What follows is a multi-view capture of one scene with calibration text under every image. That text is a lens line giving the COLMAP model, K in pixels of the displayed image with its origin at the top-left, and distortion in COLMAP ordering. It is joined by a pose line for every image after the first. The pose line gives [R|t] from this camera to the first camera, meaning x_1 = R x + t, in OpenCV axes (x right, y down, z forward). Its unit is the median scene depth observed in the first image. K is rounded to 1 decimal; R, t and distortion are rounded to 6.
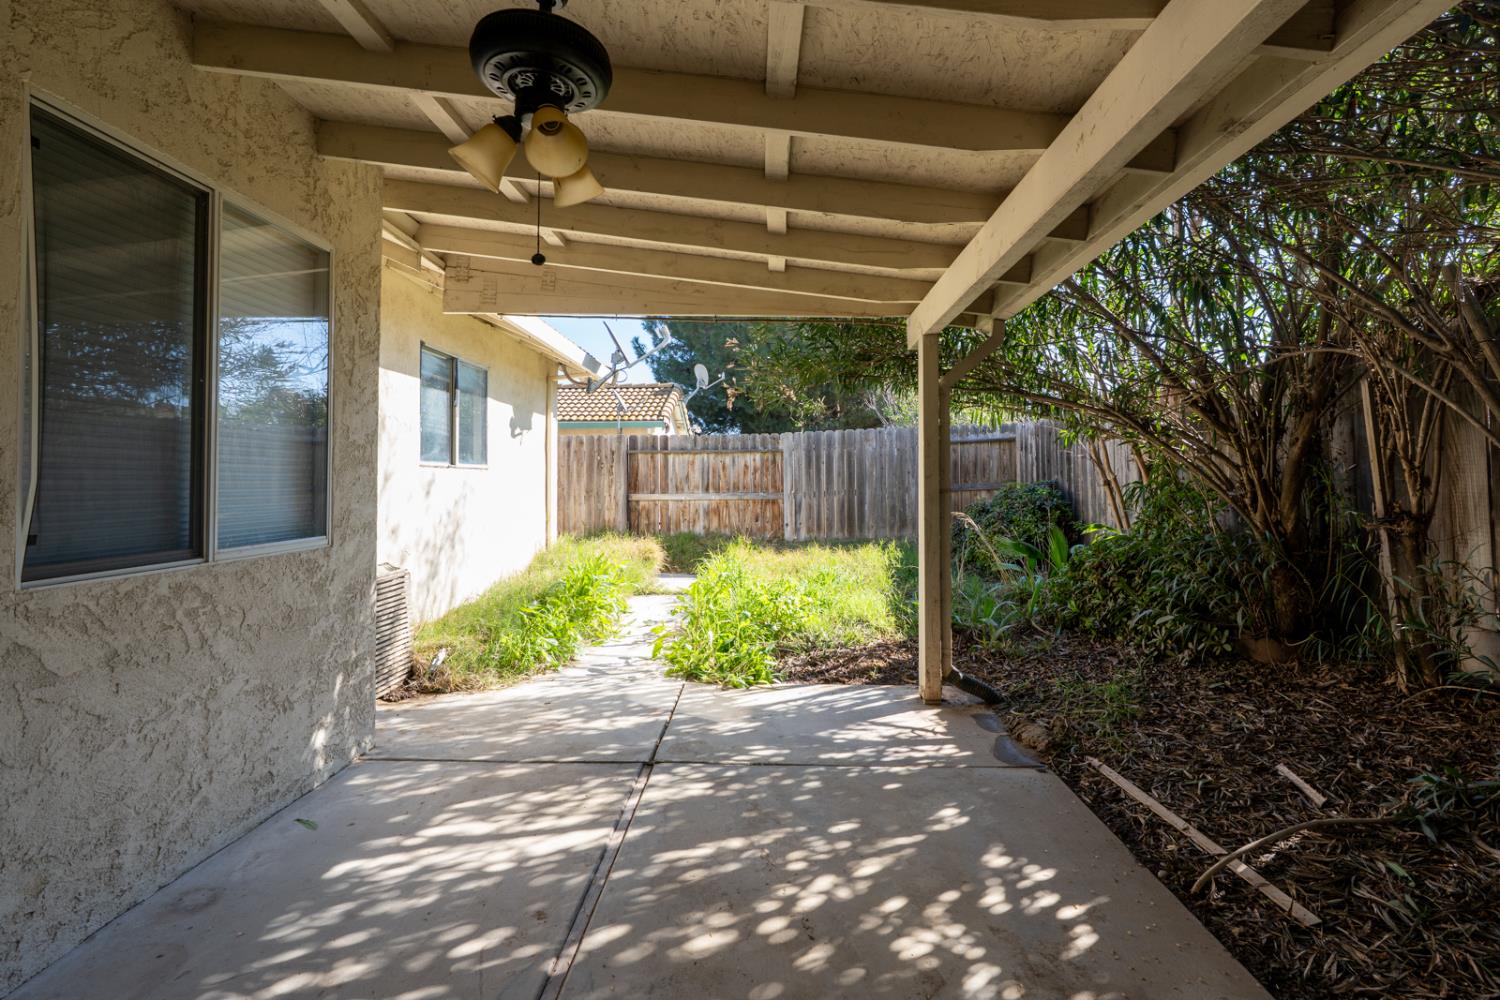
lens RADIAL K [[710.7, 0, 750.3], [0, 710.7, 495.3], [0, 0, 1]] dist [-0.002511, 0.001535]
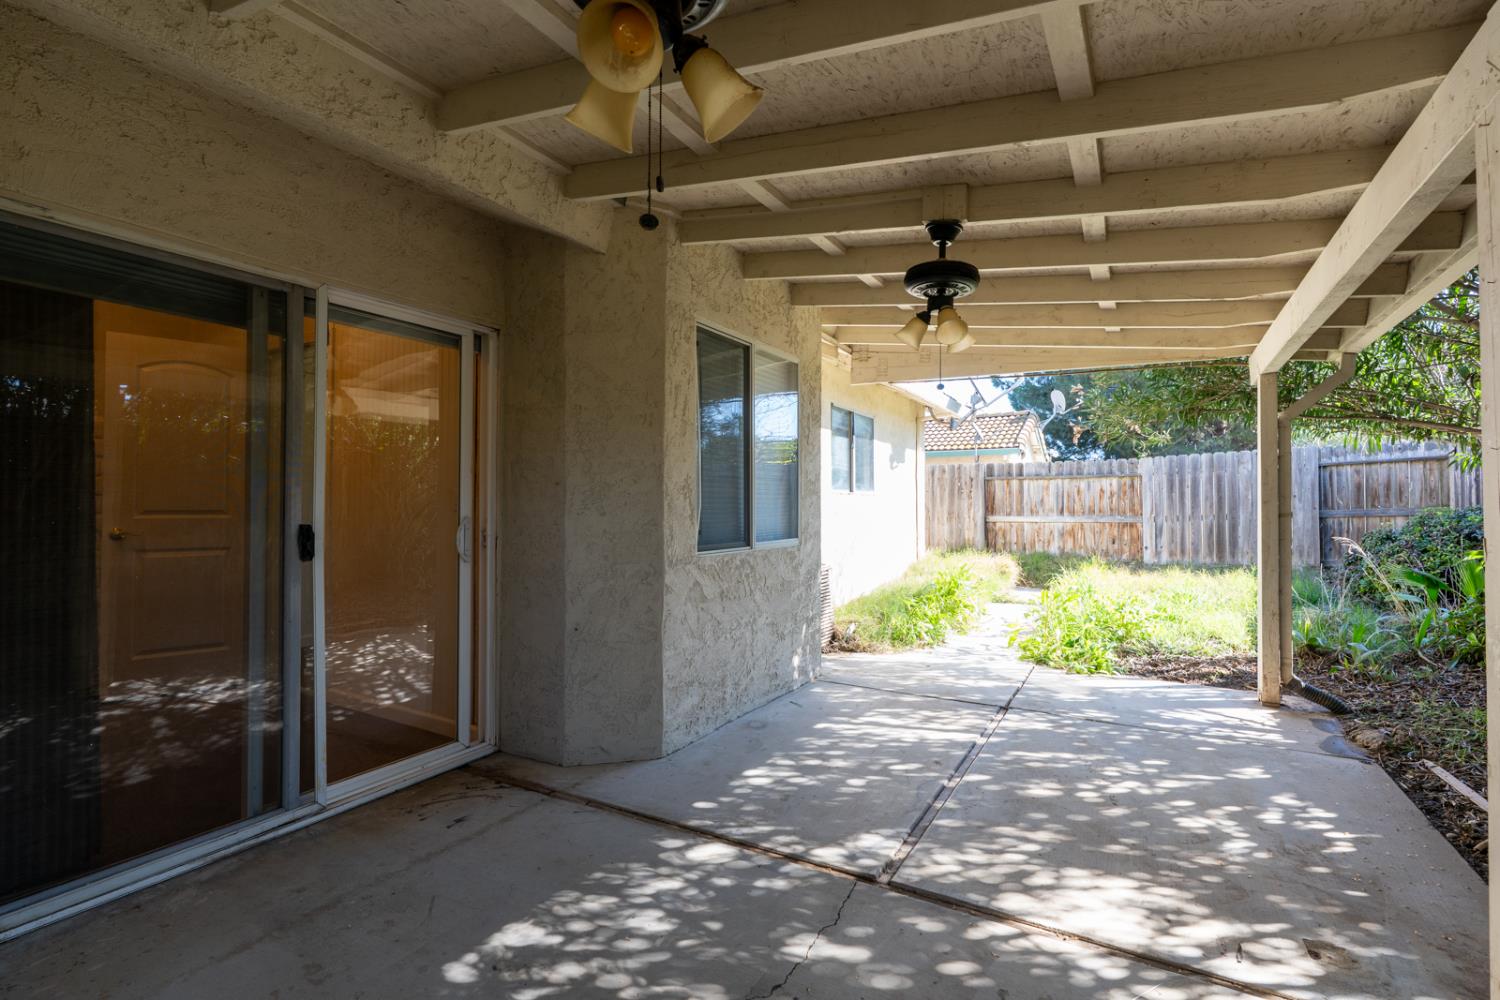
lens RADIAL K [[744.0, 0, 755.1], [0, 744.0, 476.3], [0, 0, 1]] dist [-0.003996, 0.000273]
pose [[0.892718, -0.013440, -0.450416, 0.068806], [-0.012008, 0.998491, -0.053593, 0.006168], [0.450457, 0.053253, 0.891209, -0.449420]]
